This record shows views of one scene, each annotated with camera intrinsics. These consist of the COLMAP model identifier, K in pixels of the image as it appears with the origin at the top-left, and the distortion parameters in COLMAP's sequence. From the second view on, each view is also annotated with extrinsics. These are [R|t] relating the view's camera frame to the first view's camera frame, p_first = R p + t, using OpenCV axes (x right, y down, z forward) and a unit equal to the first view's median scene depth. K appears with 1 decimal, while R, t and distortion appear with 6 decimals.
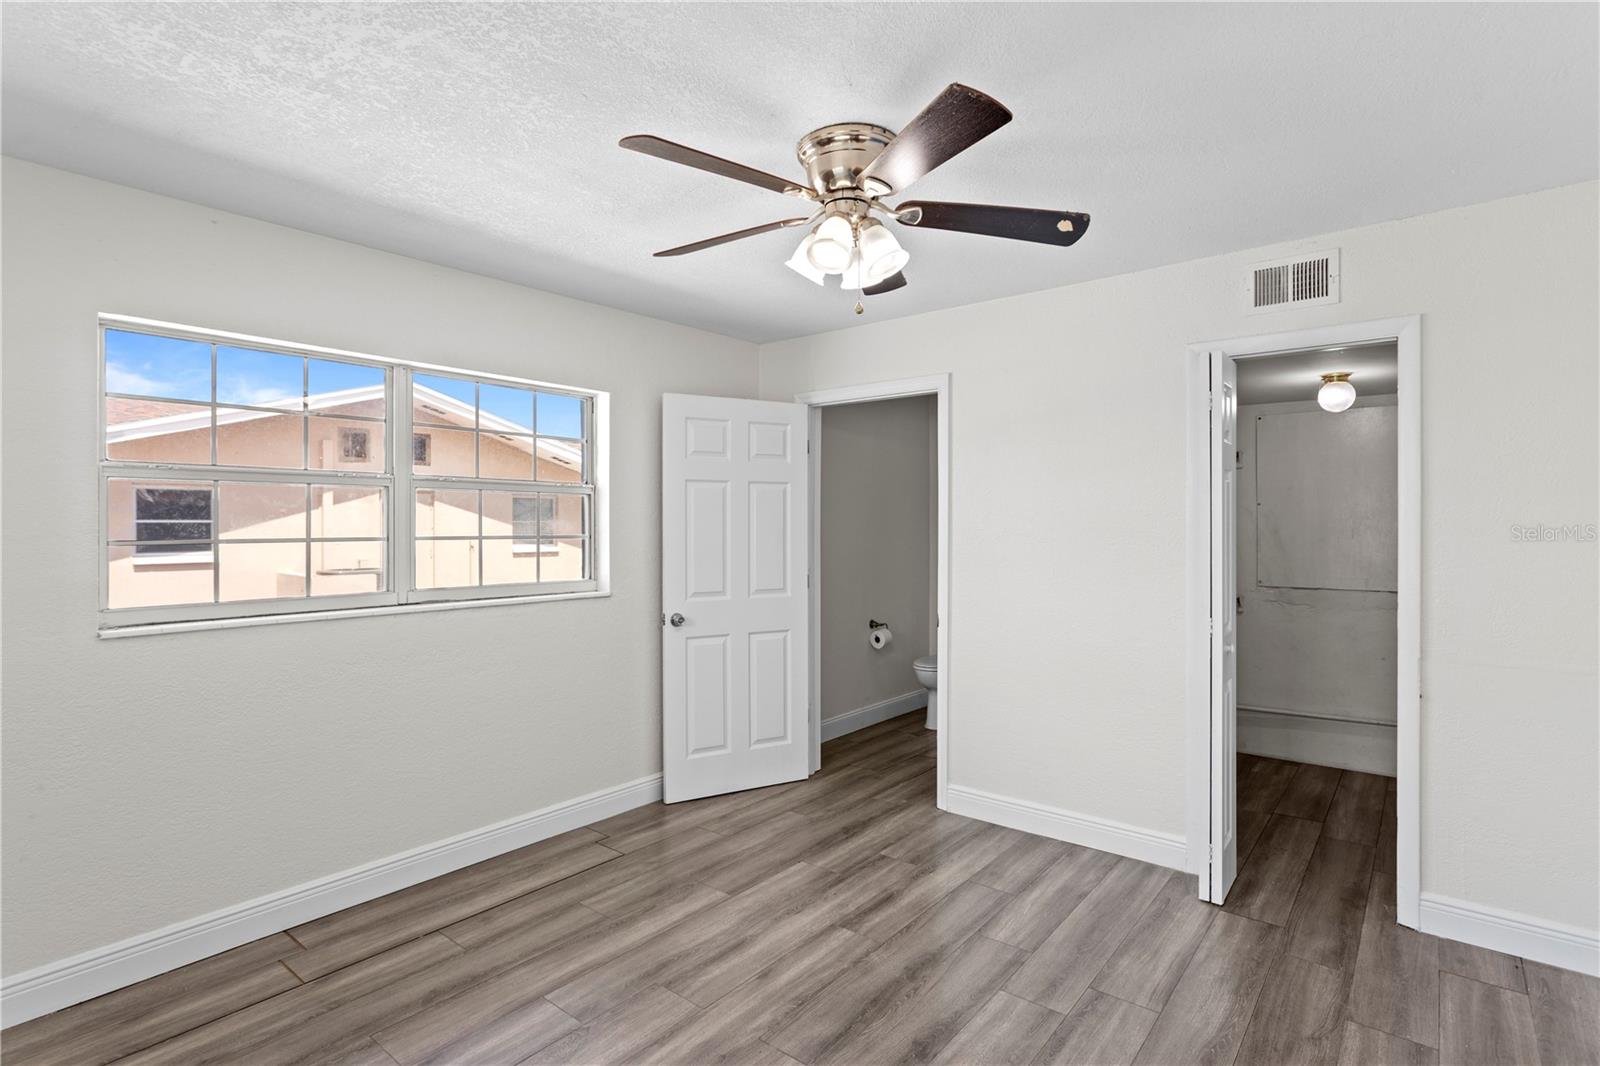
lens RADIAL K [[795.7, 0, 800.0], [0, 795.7, 520.9], [0, 0, 1]] dist [-0.015603, 0.007688]
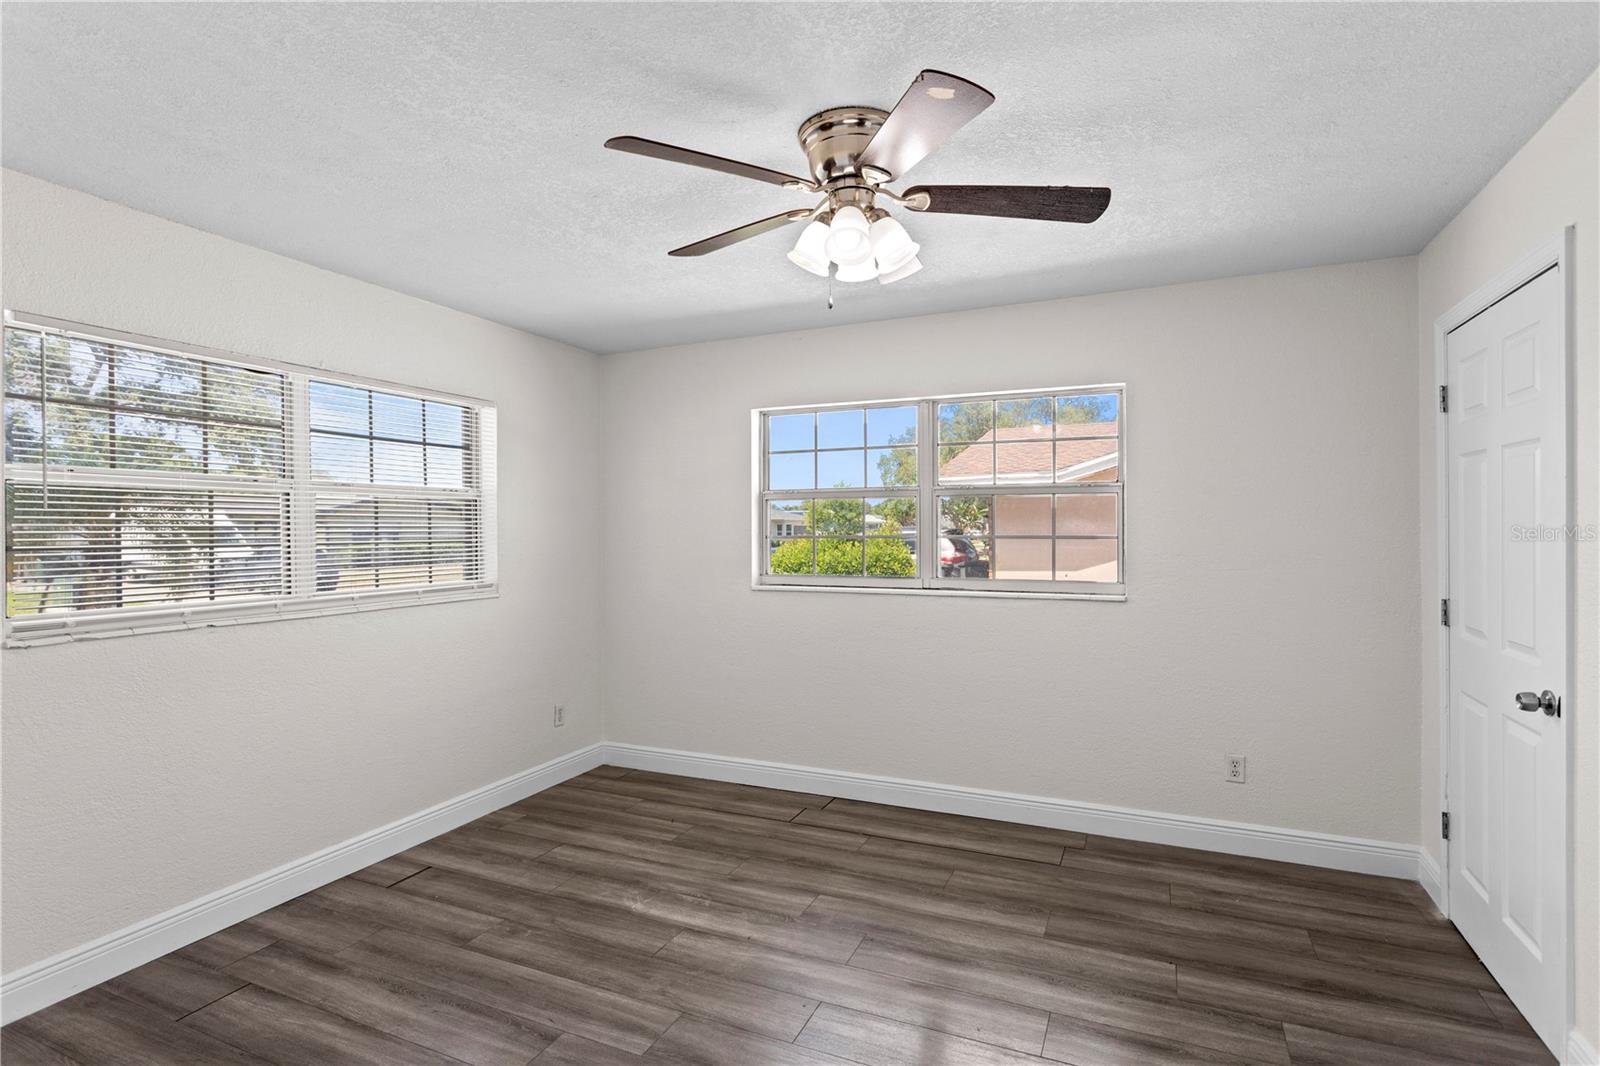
lens RADIAL K [[795.7, 0, 807.6], [0, 795.7, 523.7], [0, 0, 1]] dist [-0.015603, 0.007688]
pose [[0.259012, -0.002543, -0.965871, 0.733605], [0.009869, 0.999951, 0.000014, -0.001735], [0.965824, -0.009536, 0.259025, 0.520434]]
